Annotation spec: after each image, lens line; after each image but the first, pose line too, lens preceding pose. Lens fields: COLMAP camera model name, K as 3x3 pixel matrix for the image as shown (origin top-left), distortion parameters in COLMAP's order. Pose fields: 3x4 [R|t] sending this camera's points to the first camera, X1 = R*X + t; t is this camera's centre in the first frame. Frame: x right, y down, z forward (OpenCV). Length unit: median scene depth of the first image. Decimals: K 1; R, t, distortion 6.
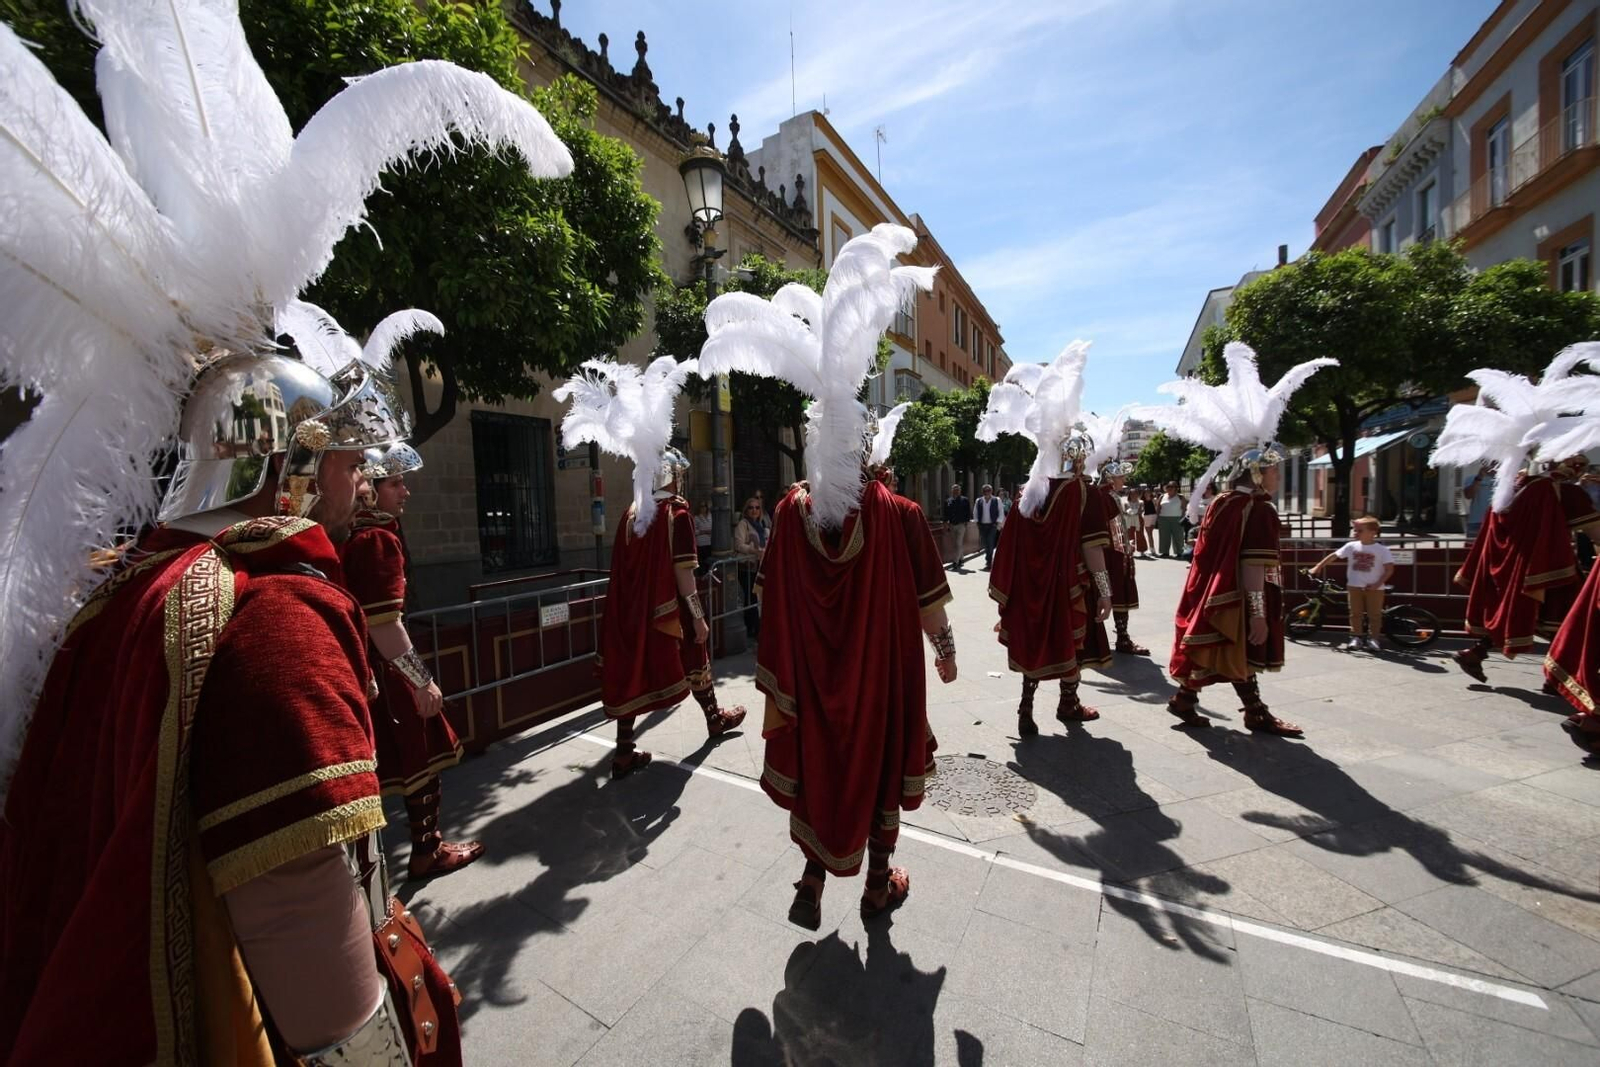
lens RADIAL K [[580.3, 0, 783.9], [0, 580.3, 523.0], [0, 0, 1]] dist [0.005797, -0.009075]
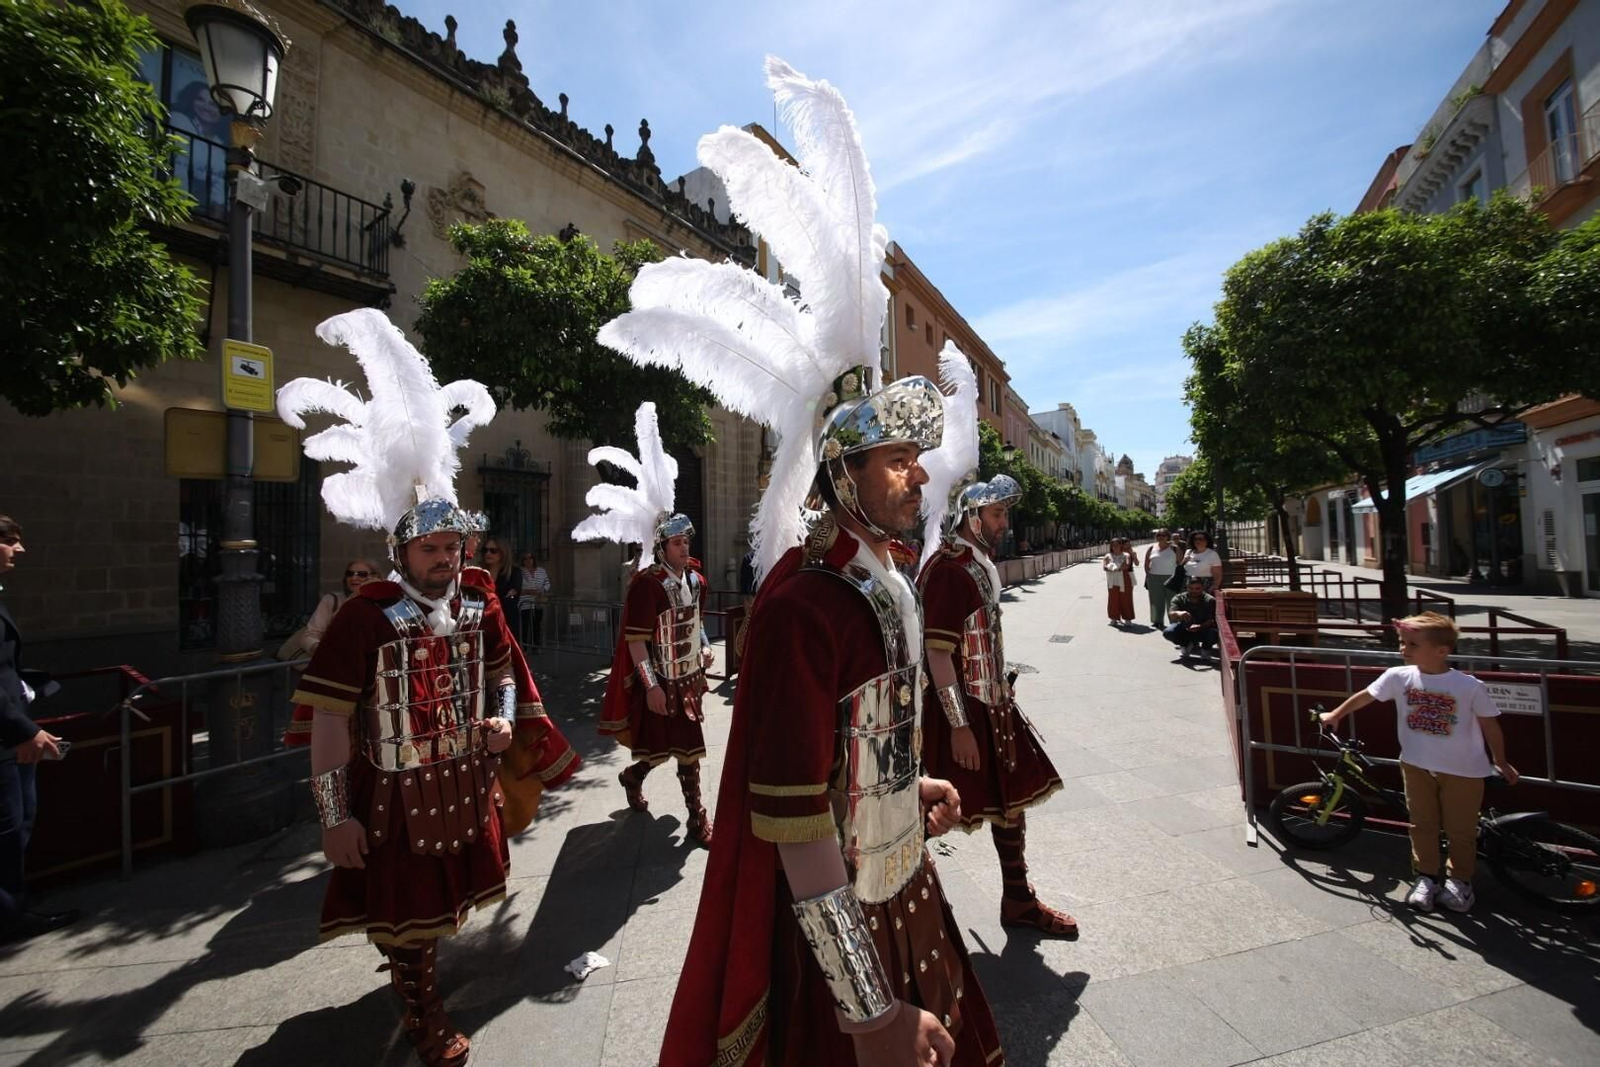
lens RADIAL K [[558.4, 0, 800.8], [0, 558.4, 514.1], [0, 0, 1]] dist [-0.000255, -0.005853]
pose [[0.998217, 0.002915, -0.059612, 0.198853], [-0.008268, 0.995929, -0.089762, -0.016340], [0.059108, 0.090095, 0.994178, 0.196334]]
